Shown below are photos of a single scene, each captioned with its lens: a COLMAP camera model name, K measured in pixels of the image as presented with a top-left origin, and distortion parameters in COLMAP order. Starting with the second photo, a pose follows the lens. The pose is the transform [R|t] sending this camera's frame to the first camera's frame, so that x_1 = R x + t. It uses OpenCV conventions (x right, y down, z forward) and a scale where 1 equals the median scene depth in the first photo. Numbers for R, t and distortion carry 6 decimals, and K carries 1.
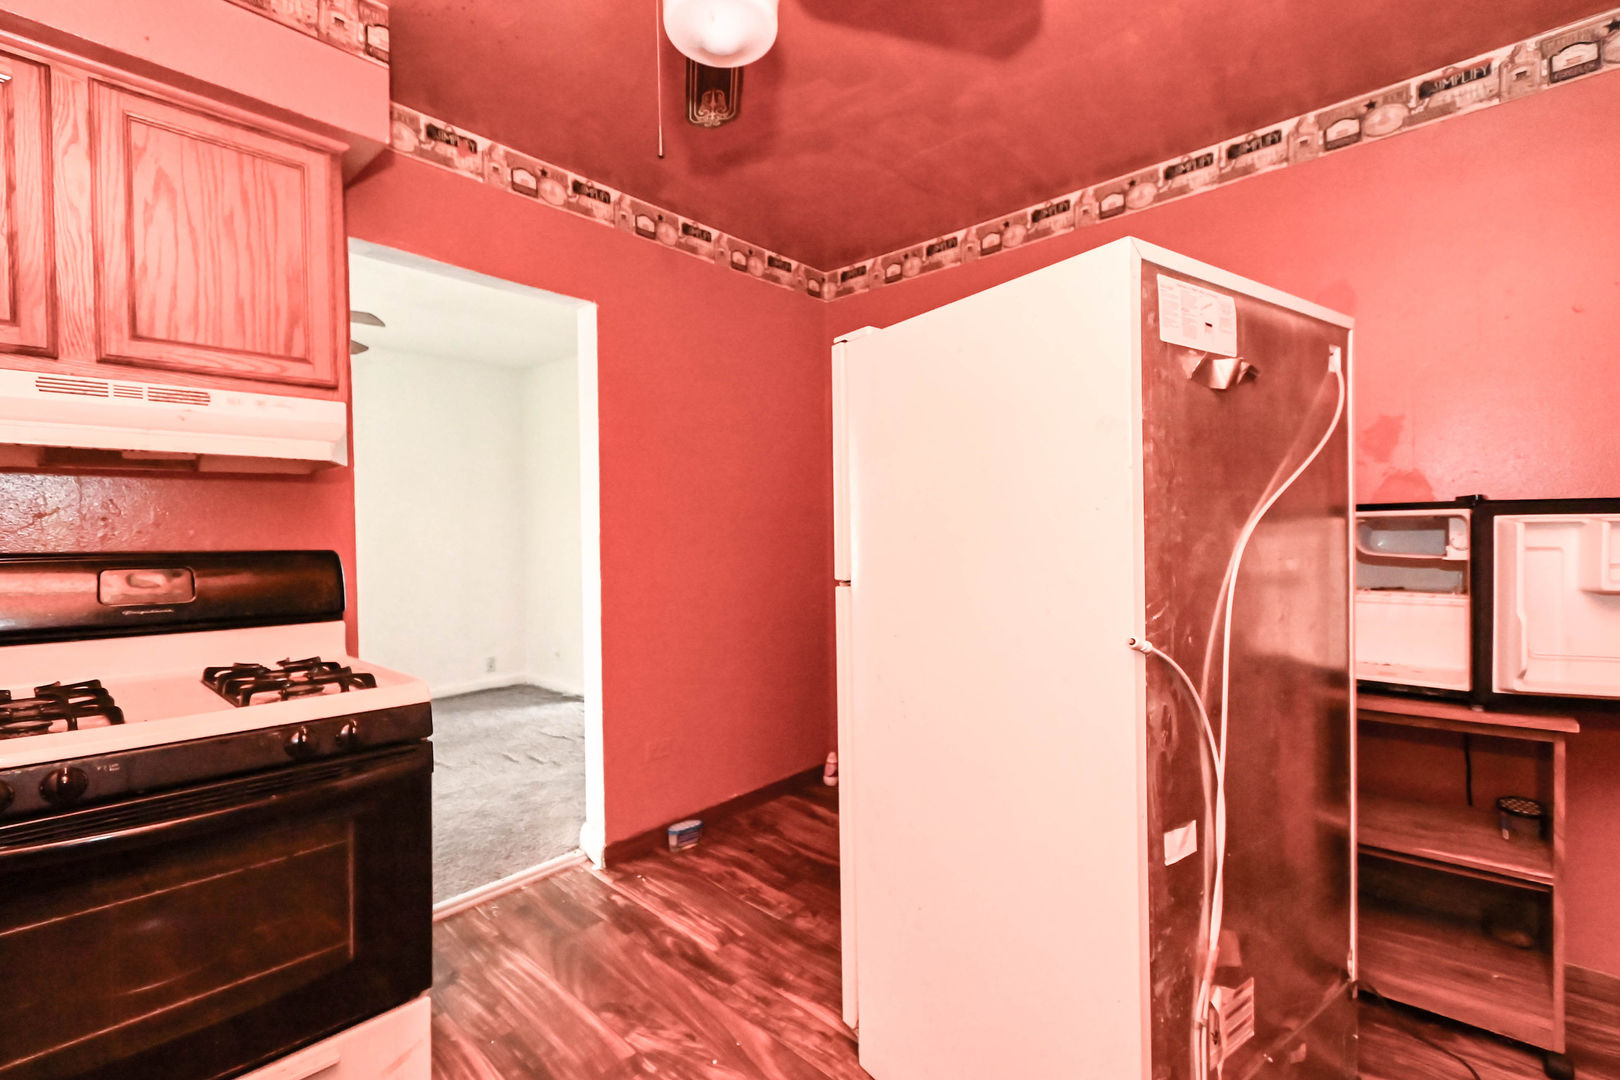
lens RADIAL K [[714.8, 0, 810.0], [0, 714.8, 540.0], [0, 0, 1]] dist [0.005647, -0.001126]
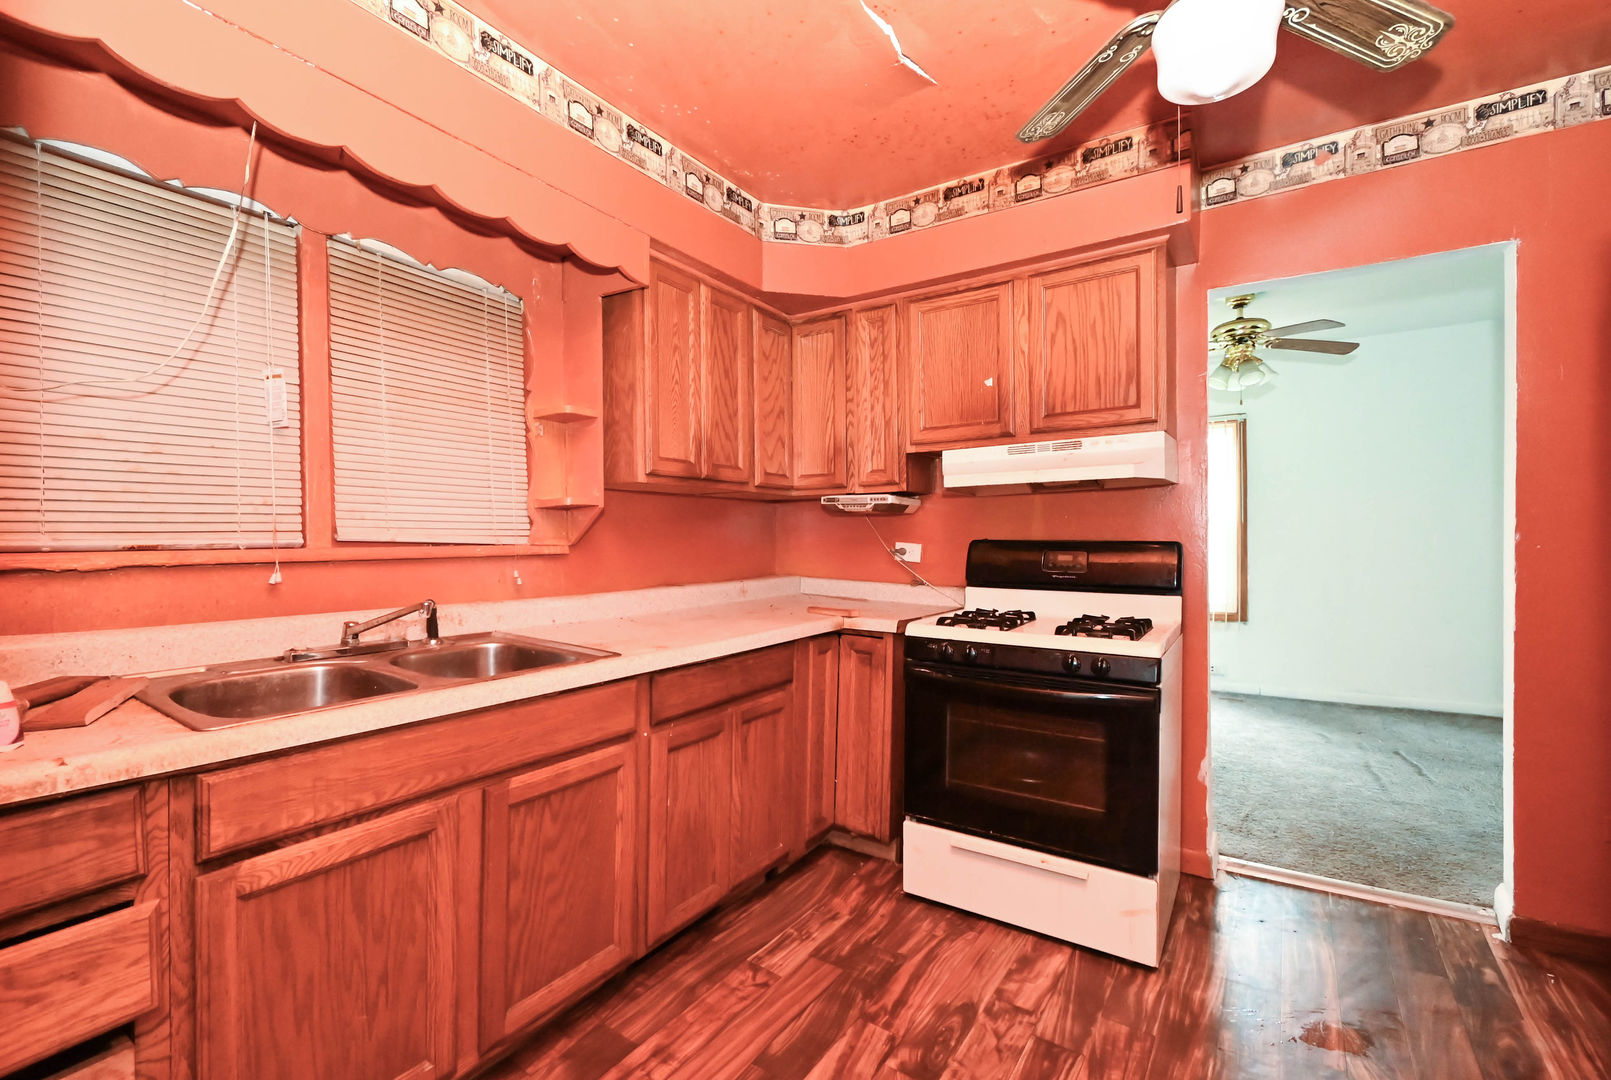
lens RADIAL K [[710.8, 0, 805.5], [0, 710.8, 540.0], [0, 0, 1]] dist [0.005647, -0.001126]
pose [[0.164854, 0.015930, -0.986189, 0.499647], [-0.003502, 0.999873, 0.015565, -0.006946], [0.986312, 0.000888, 0.164888, 0.114860]]
